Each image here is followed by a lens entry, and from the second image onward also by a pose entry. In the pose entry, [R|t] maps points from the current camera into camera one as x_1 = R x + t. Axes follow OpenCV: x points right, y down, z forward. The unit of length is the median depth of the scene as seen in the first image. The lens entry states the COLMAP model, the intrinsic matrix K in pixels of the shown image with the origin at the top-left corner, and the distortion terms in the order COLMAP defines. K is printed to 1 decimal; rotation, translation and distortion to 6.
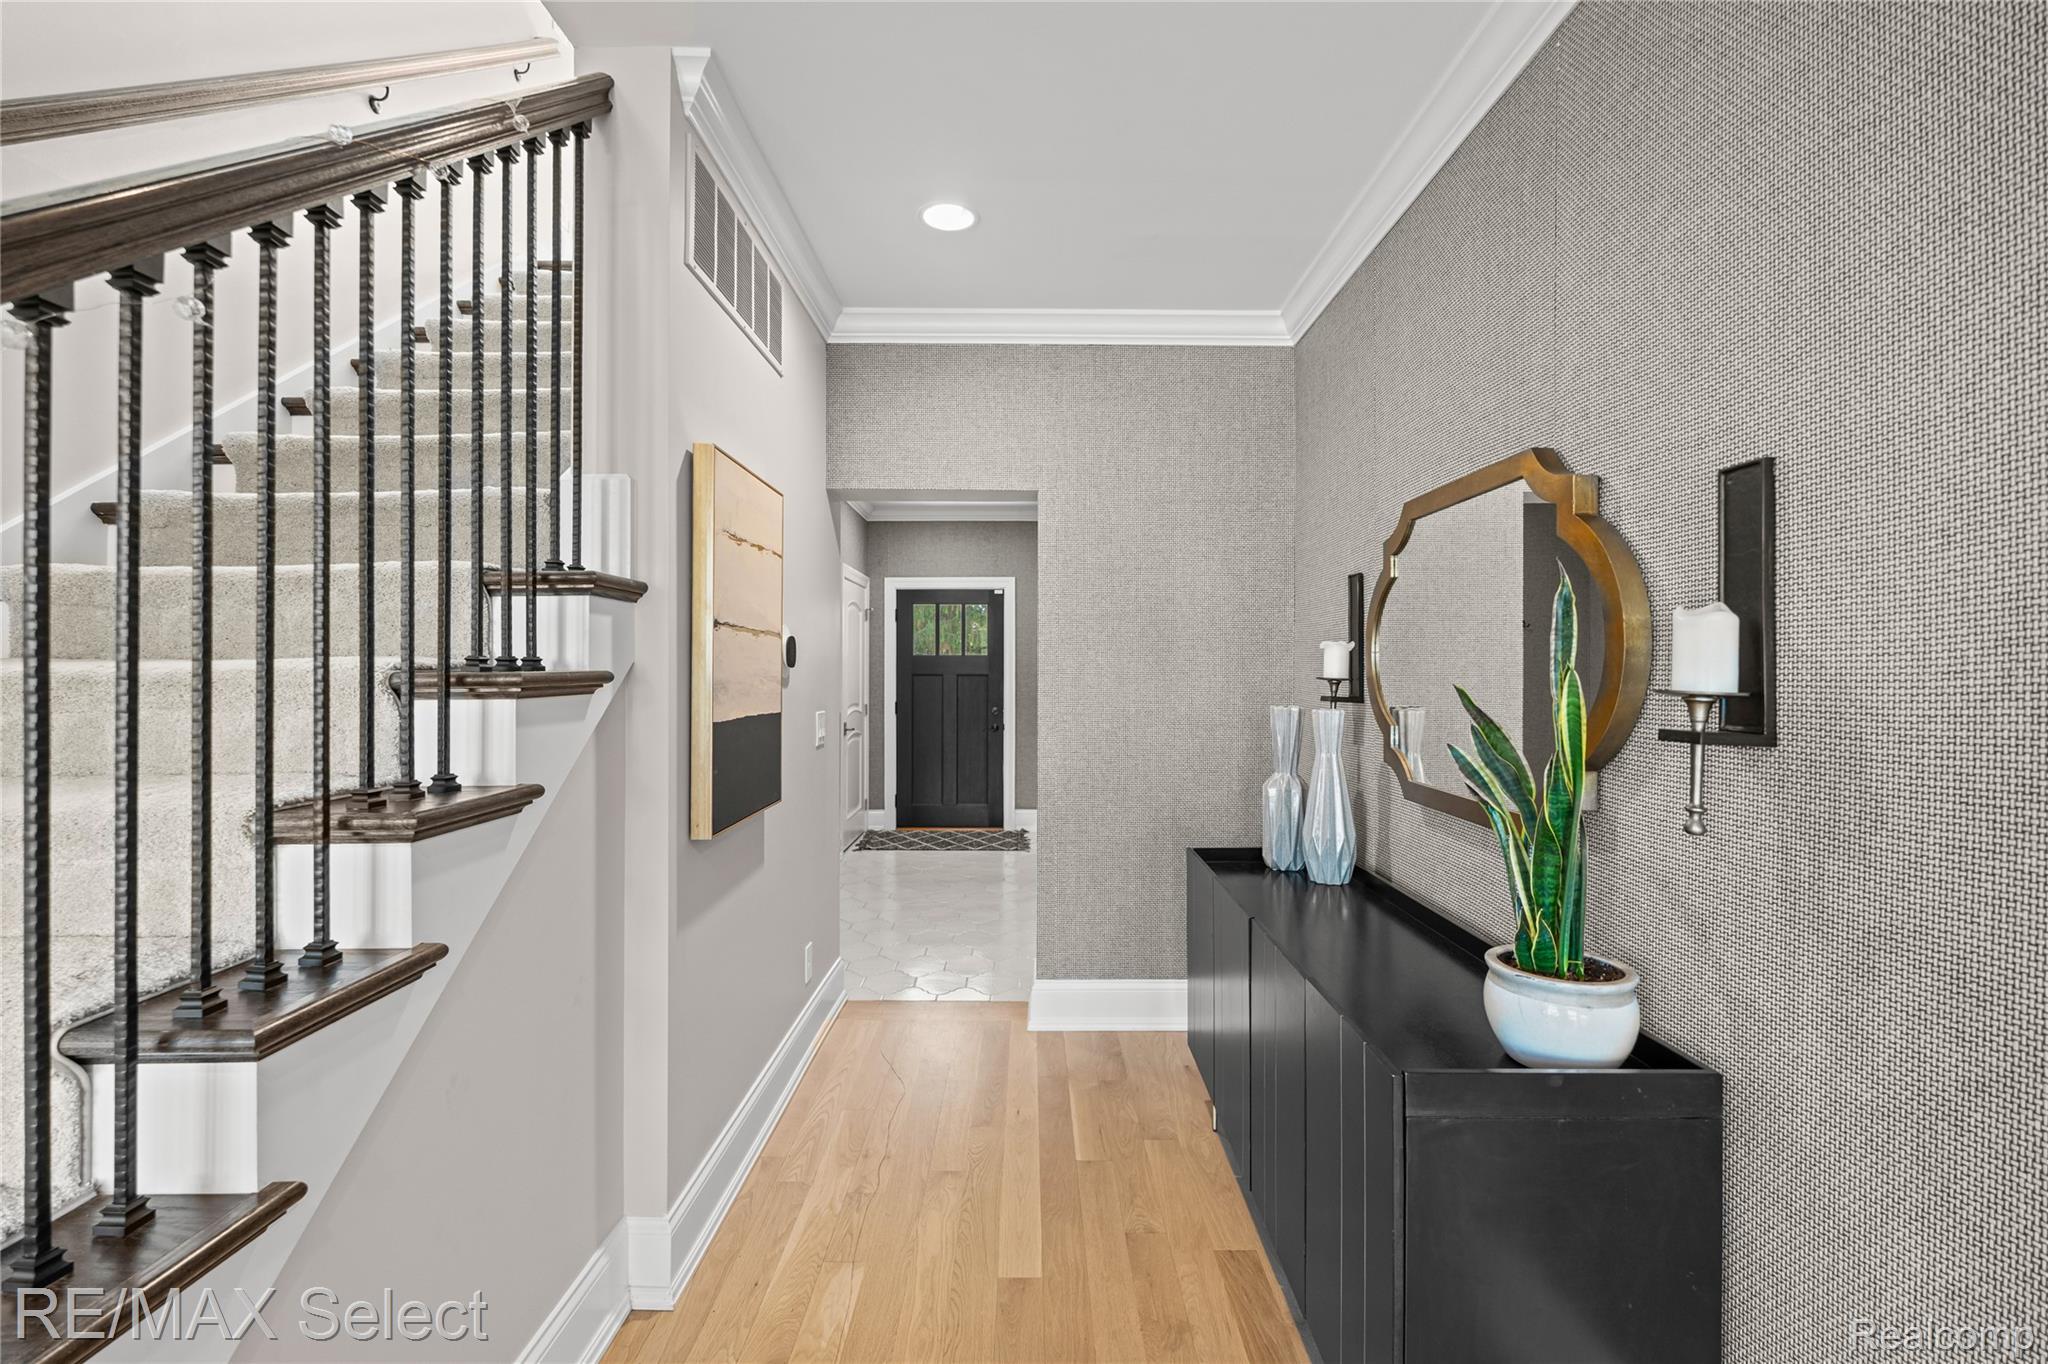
lens RADIAL K [[913.5, 0, 1025.3], [0, 913.5, 667.3], [0, 0, 1]] dist [-0.001818, -0.000218]
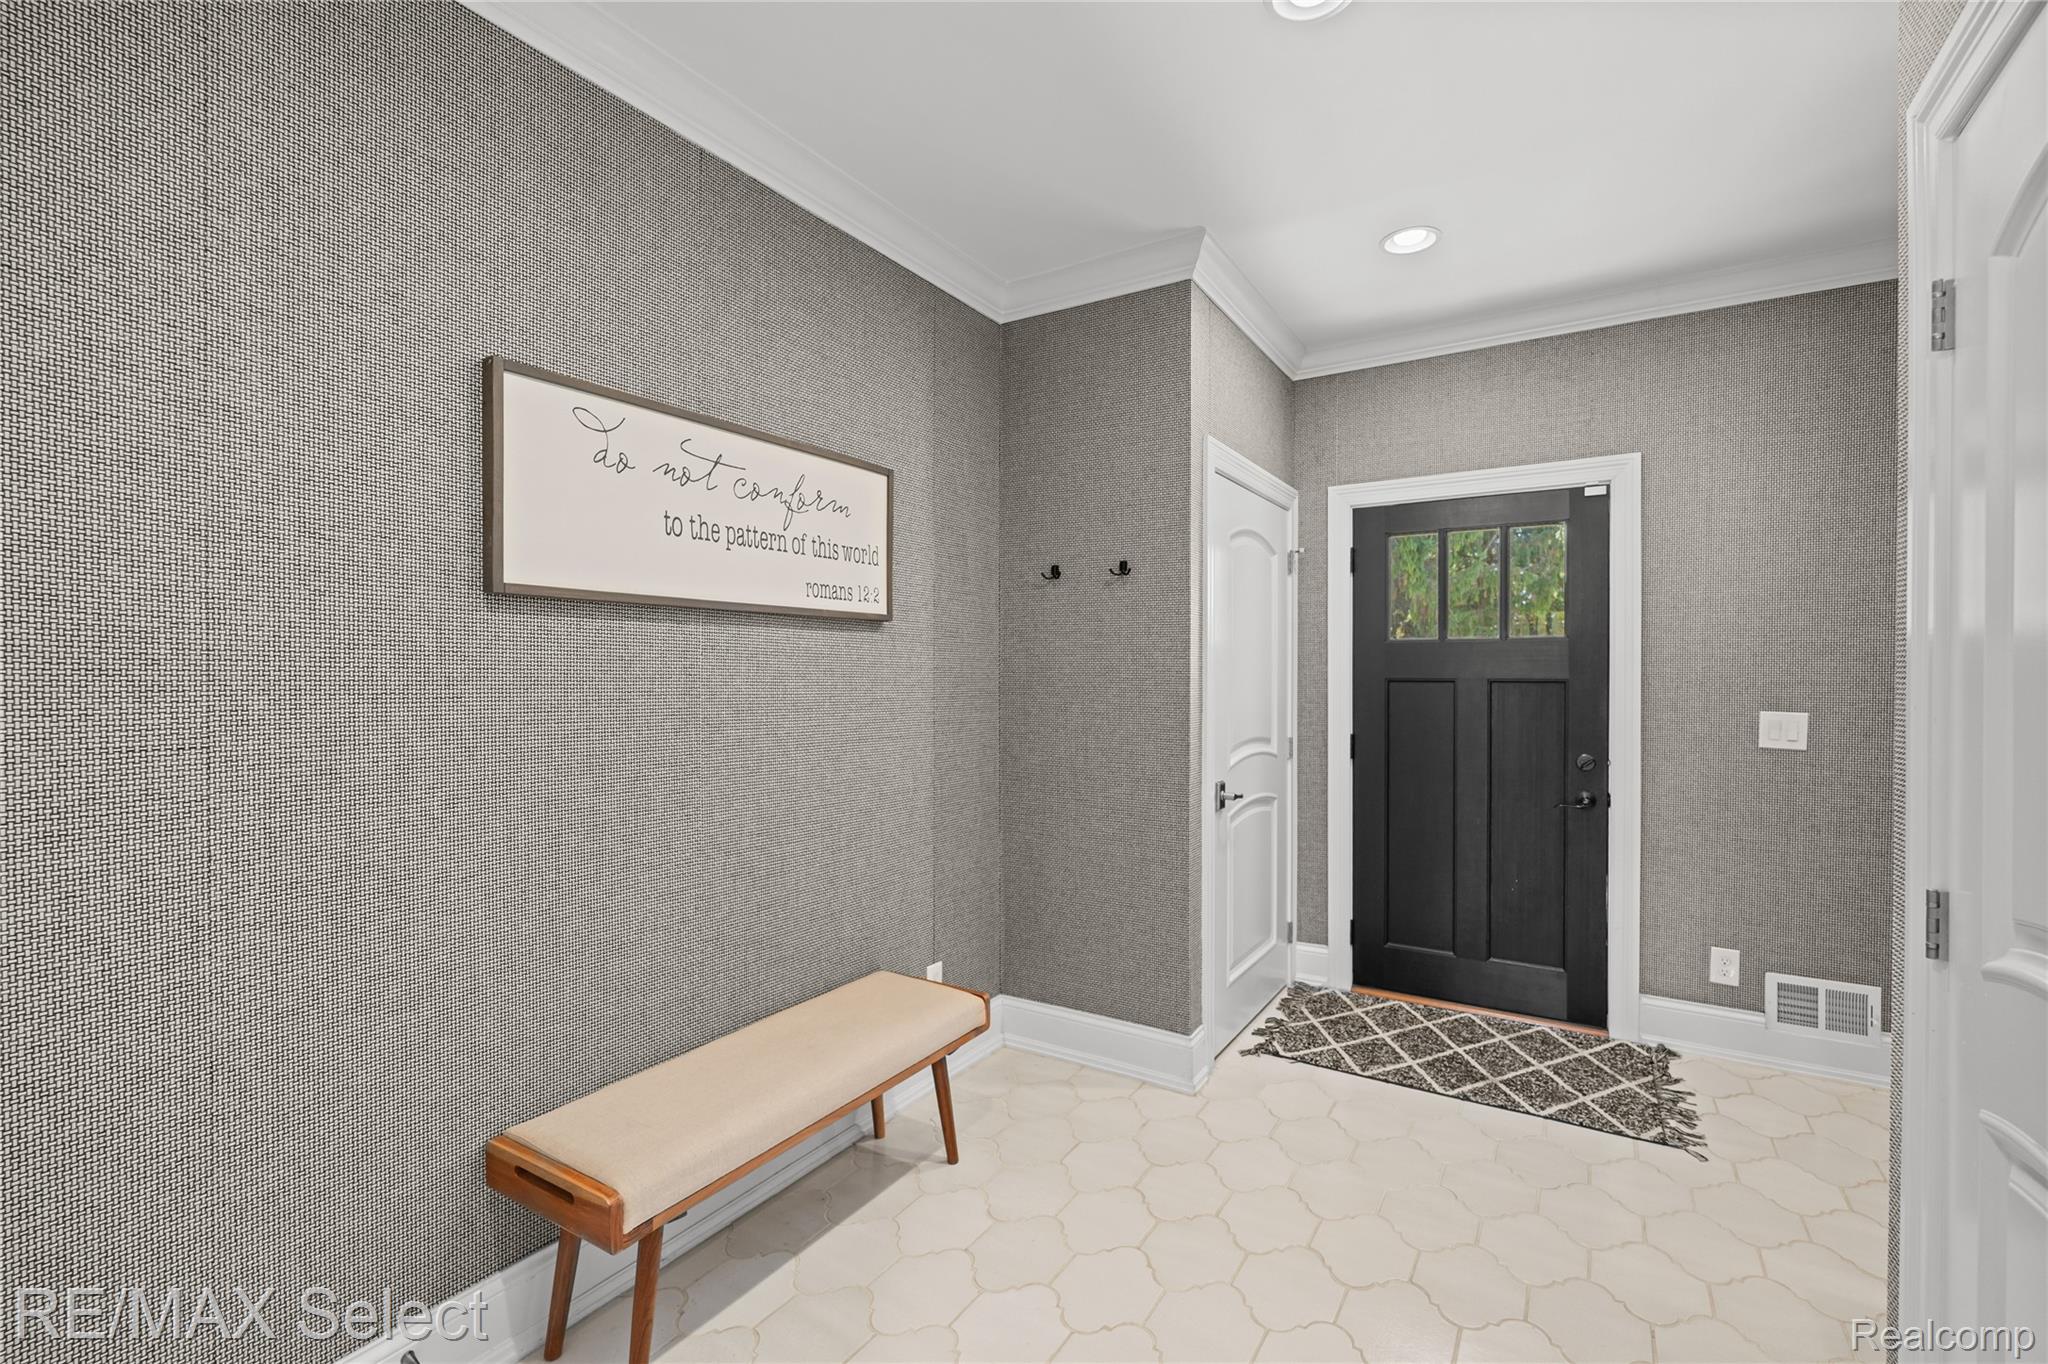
lens RADIAL K [[902.9, 0, 1024.0], [0, 902.9, 682.0], [0, 0, 1]] dist [-0.000974, -0.000075]
pose [[0.849124, 0.000911, -0.528193, -0.033422], [0.005871, 0.999920, 0.011162, 0.002611], [0.528161, -0.012579, 0.849051, 0.488981]]
